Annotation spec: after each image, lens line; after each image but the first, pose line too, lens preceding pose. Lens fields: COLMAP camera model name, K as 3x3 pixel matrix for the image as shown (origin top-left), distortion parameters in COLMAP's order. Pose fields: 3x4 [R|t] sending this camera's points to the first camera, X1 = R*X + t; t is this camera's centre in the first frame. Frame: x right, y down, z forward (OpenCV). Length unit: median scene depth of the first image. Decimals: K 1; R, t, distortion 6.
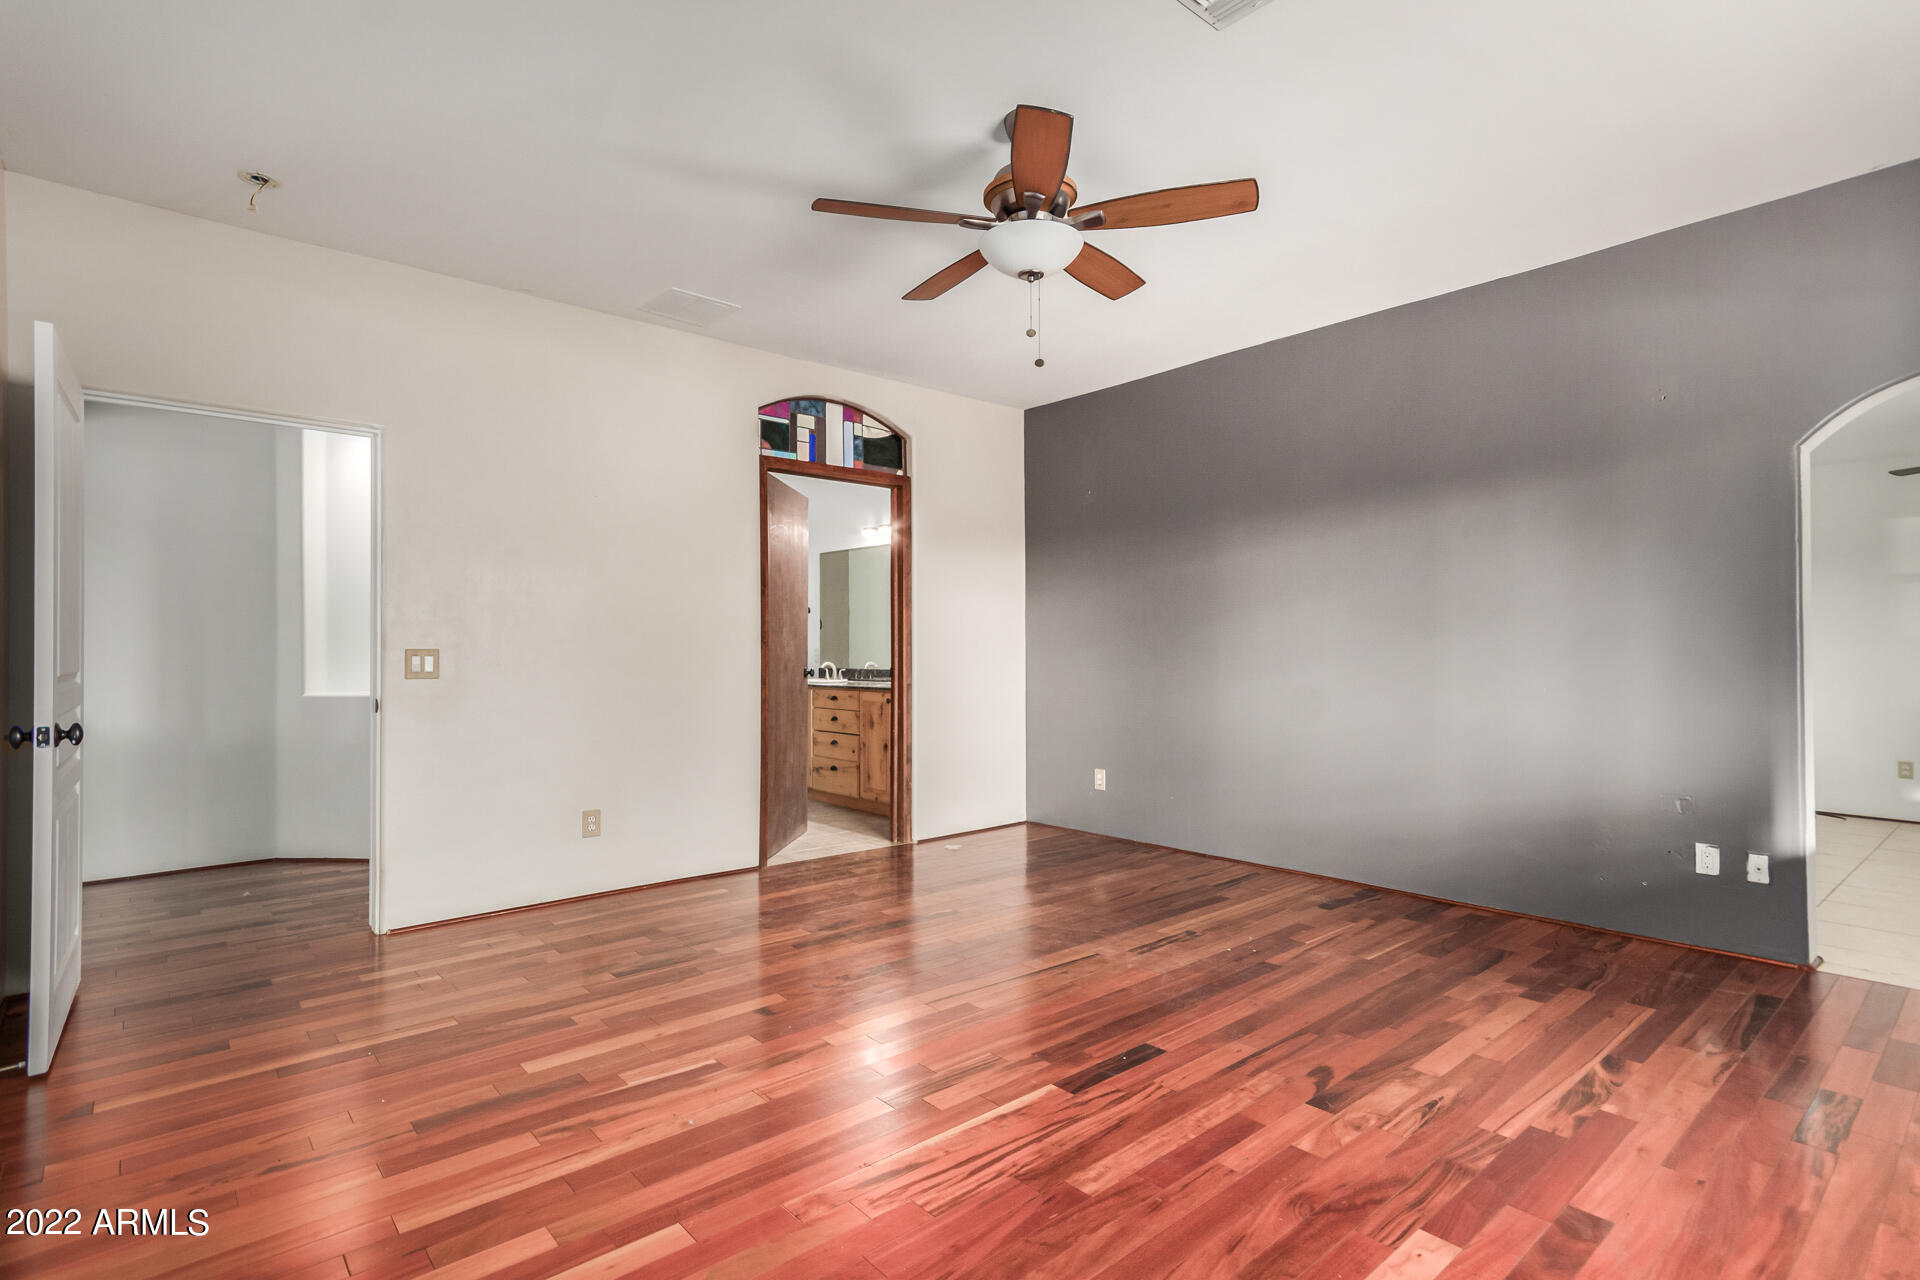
lens RADIAL K [[913.4, 0, 994.1], [0, 913.4, 648.8], [0, 0, 1]] dist [0.001685, 0.000225]
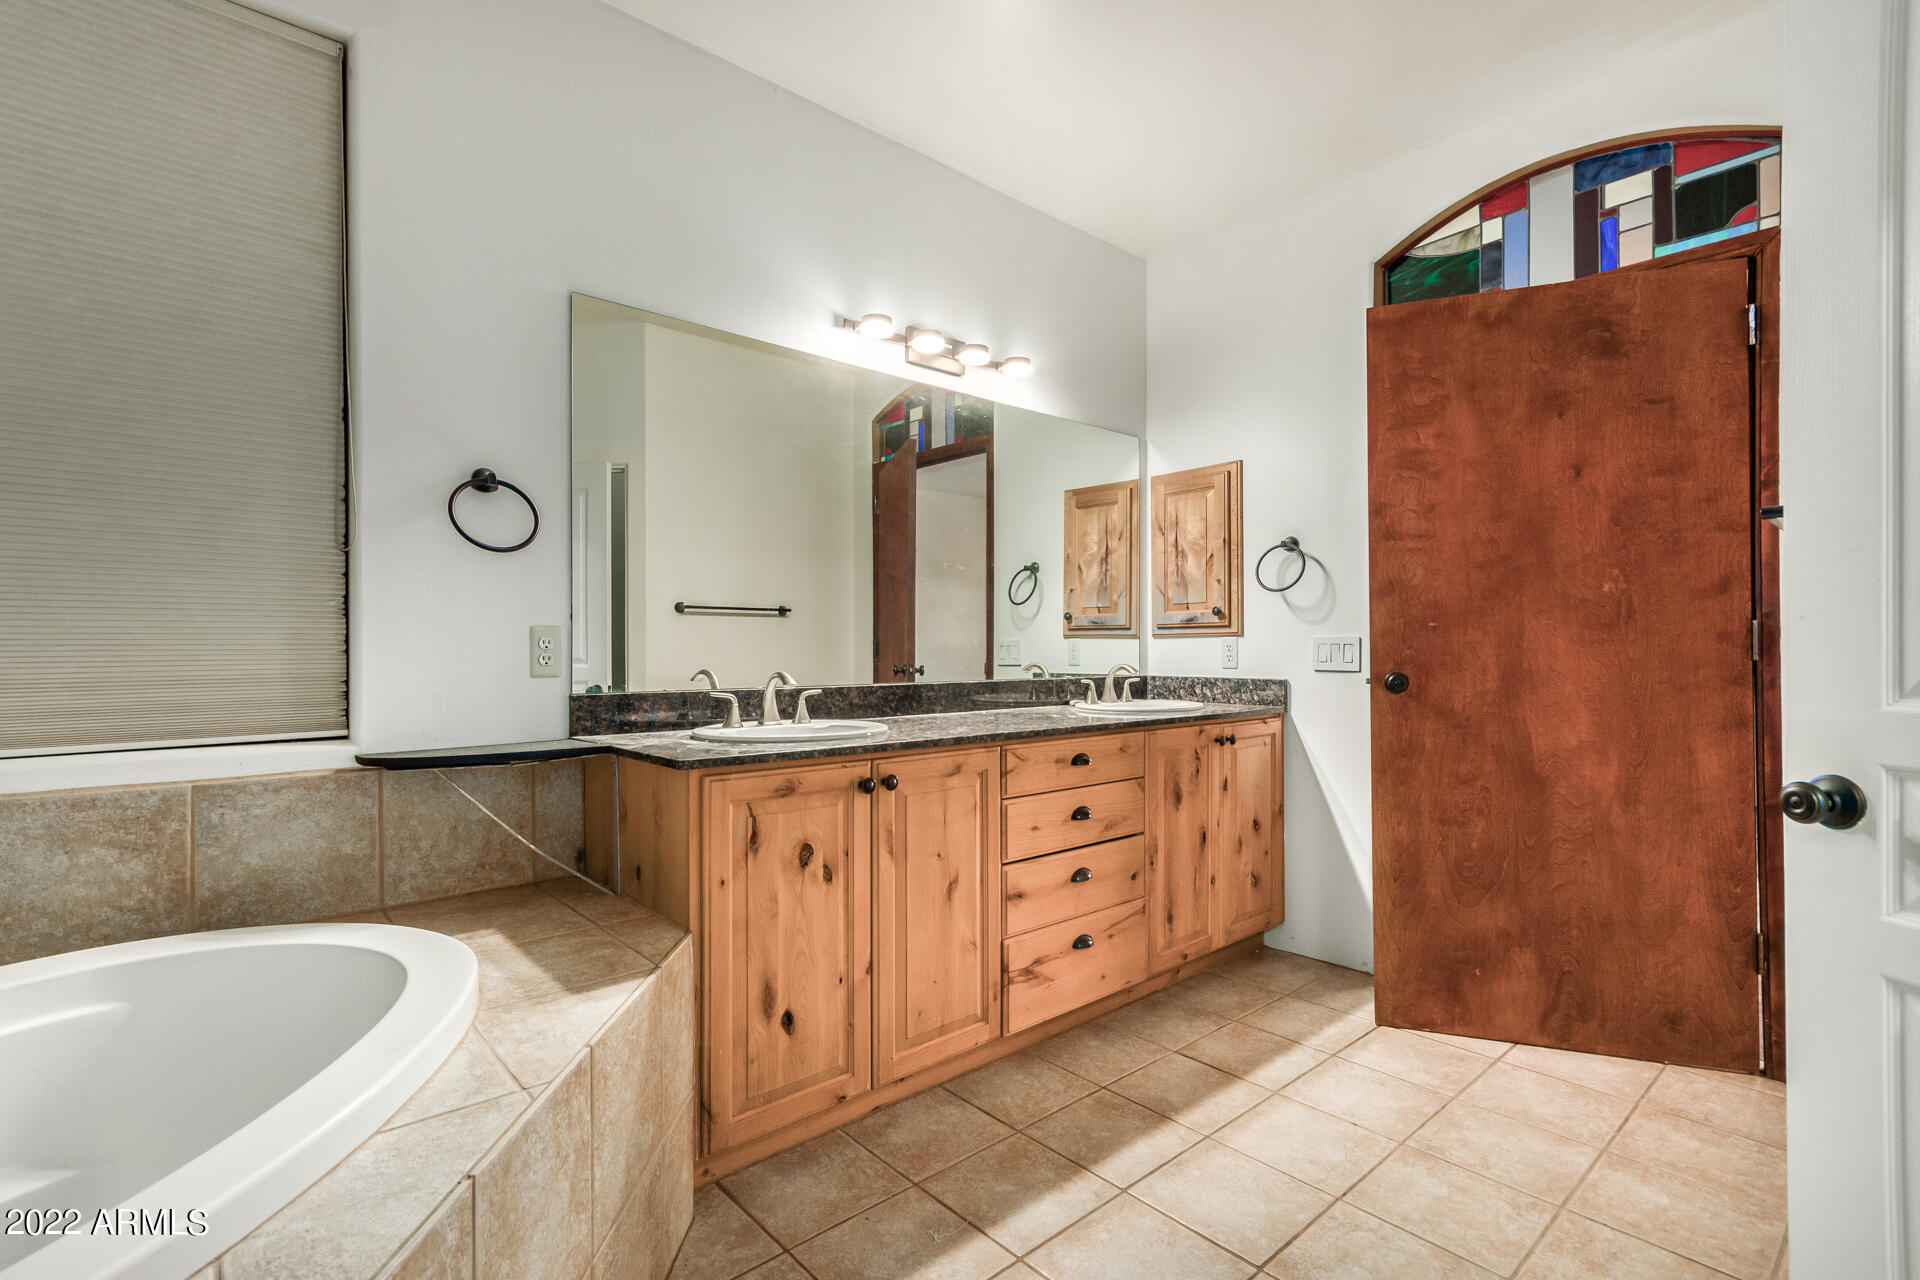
lens RADIAL K [[897.4, 0, 959.0], [0, 897.4, 652.4], [0, 0, 1]] dist [0.006148, 0.000822]
pose [[0.002537, 0.001418, 0.999996, -0.554361], [-0.000257, 0.999999, -0.001418, 0.009229], [-0.999997, -0.000254, 0.002538, 1.050365]]
